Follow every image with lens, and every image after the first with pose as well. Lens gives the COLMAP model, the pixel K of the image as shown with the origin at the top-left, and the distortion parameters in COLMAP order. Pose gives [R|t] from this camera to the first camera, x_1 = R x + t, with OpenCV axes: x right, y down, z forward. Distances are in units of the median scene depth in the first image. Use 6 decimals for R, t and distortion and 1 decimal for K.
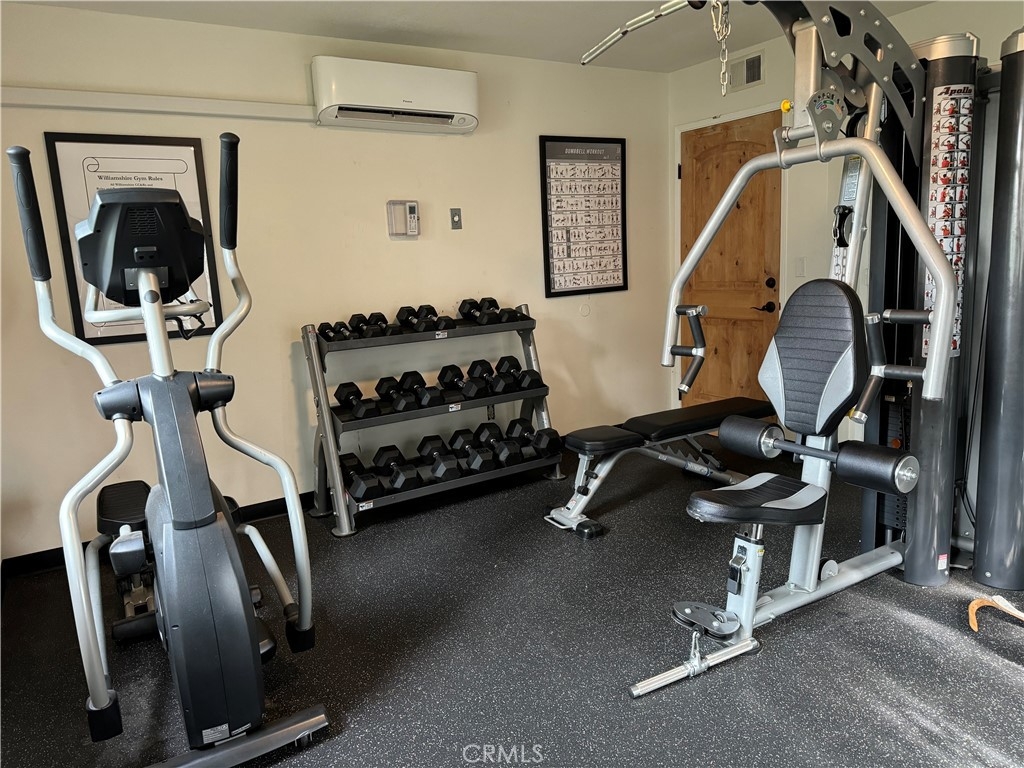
lens RADIAL K [[715.2, 0, 512.0], [0, 715.2, 384.0], [0, 0, 1]] dist [0.104032, -0.120368]
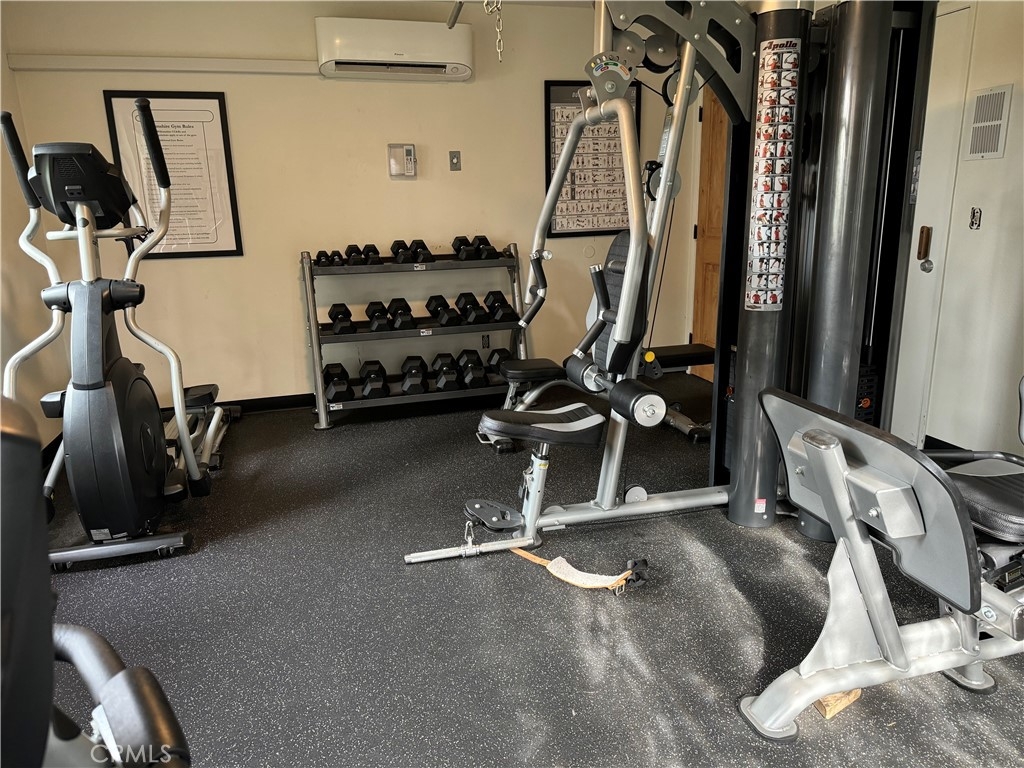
lens RADIAL K [[703.1, 0, 483.1], [0, 703.1, 382.5], [0, 0, 1]] dist [0.109312, -0.147278]
pose [[0.960153, 0.095033, -0.262822, 0.501650], [-0.071783, 0.992720, 0.096714, -0.004295], [0.270100, -0.073994, 0.959985, -0.095188]]
